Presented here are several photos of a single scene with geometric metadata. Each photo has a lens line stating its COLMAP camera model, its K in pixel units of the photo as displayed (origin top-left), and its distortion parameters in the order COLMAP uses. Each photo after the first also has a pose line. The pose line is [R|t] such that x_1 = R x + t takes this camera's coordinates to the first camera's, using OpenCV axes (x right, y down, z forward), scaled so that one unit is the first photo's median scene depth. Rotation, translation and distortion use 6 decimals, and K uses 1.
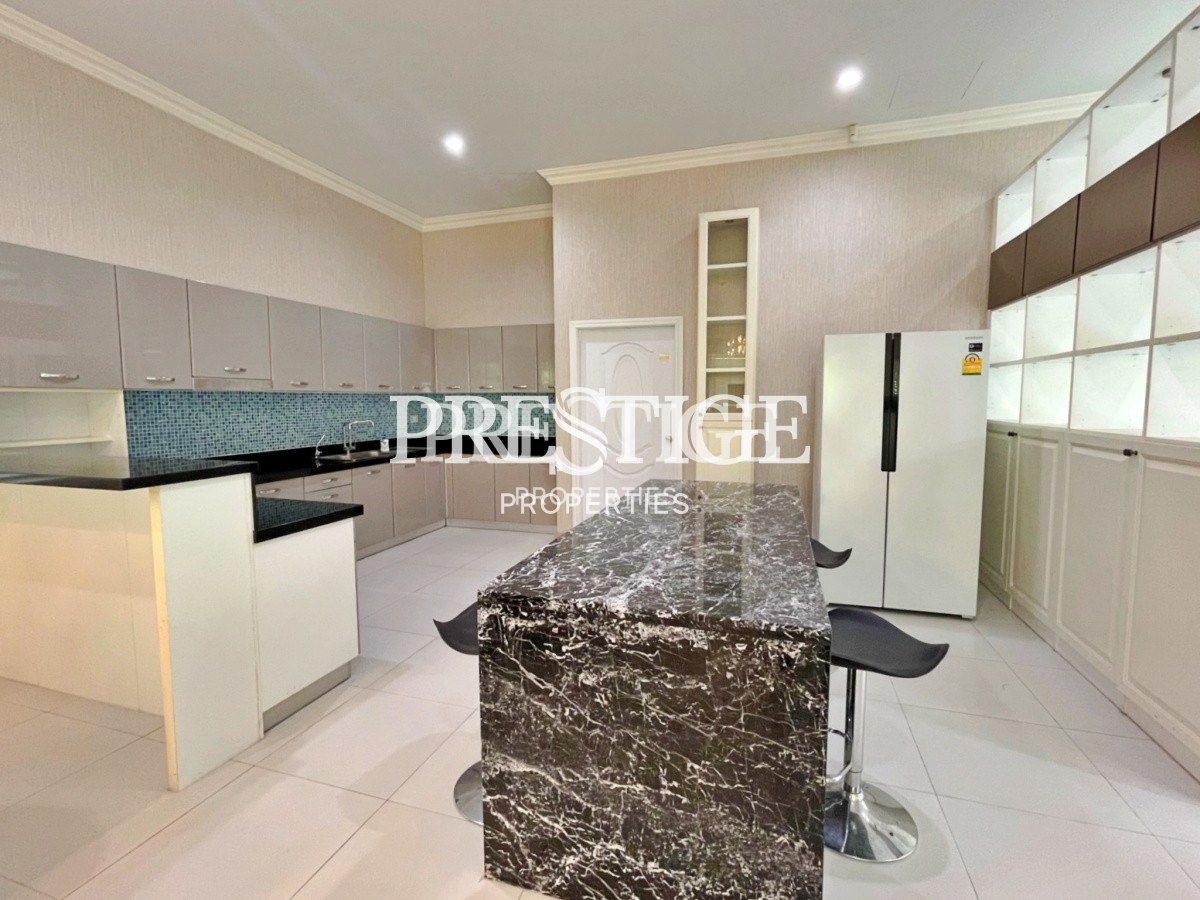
lens RADIAL K [[576.2, 0, 600.0], [0, 576.2, 450.0], [0, 0, 1]] dist [0.013502, 0.000177]
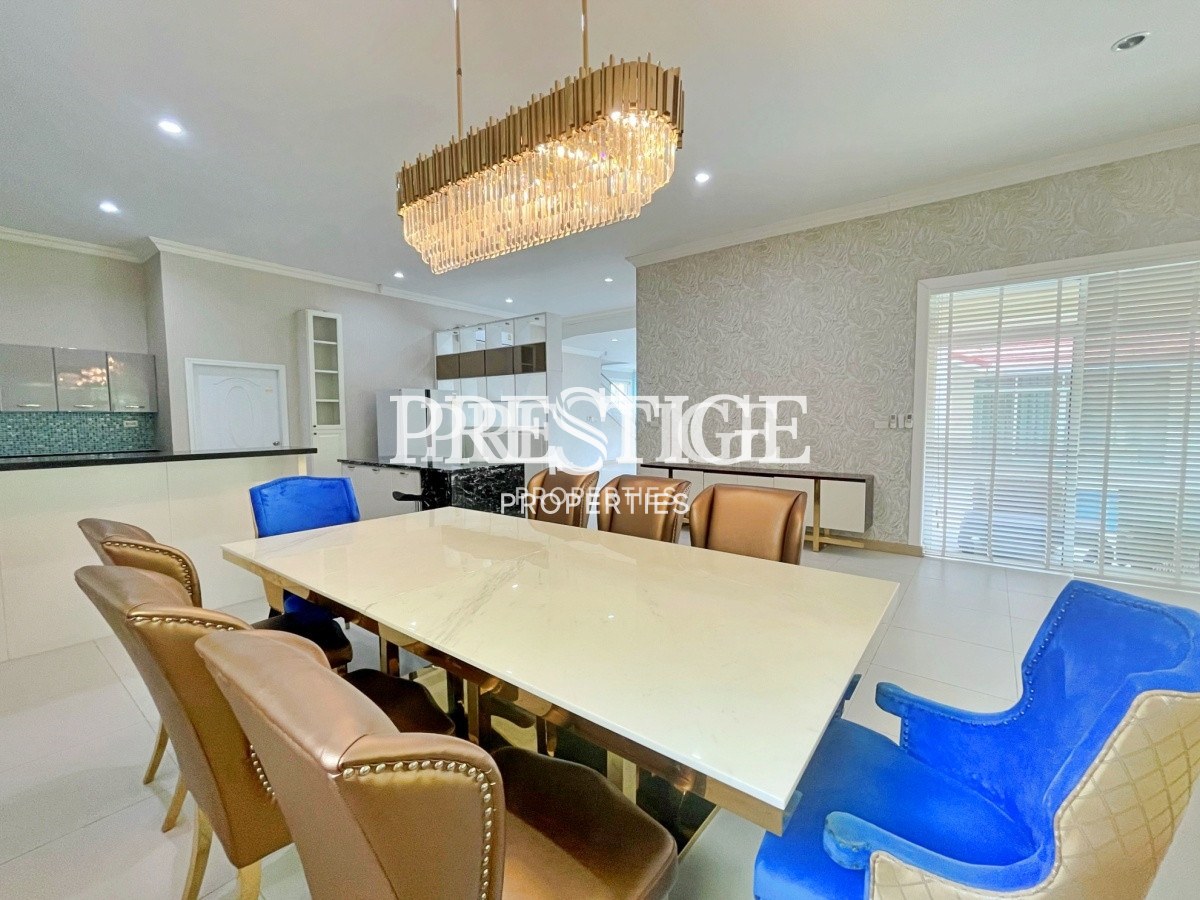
lens RADIAL K [[489.7, 0, 600.0], [0, 489.7, 450.0], [0, 0, 1]] dist [-0.004694, -0.000168]
pose [[0.361163, -0.060178, 0.930559, -0.904717], [0.087498, 0.995700, 0.030431, 0.038856], [-0.928389, 0.070432, 0.364875, -0.310549]]
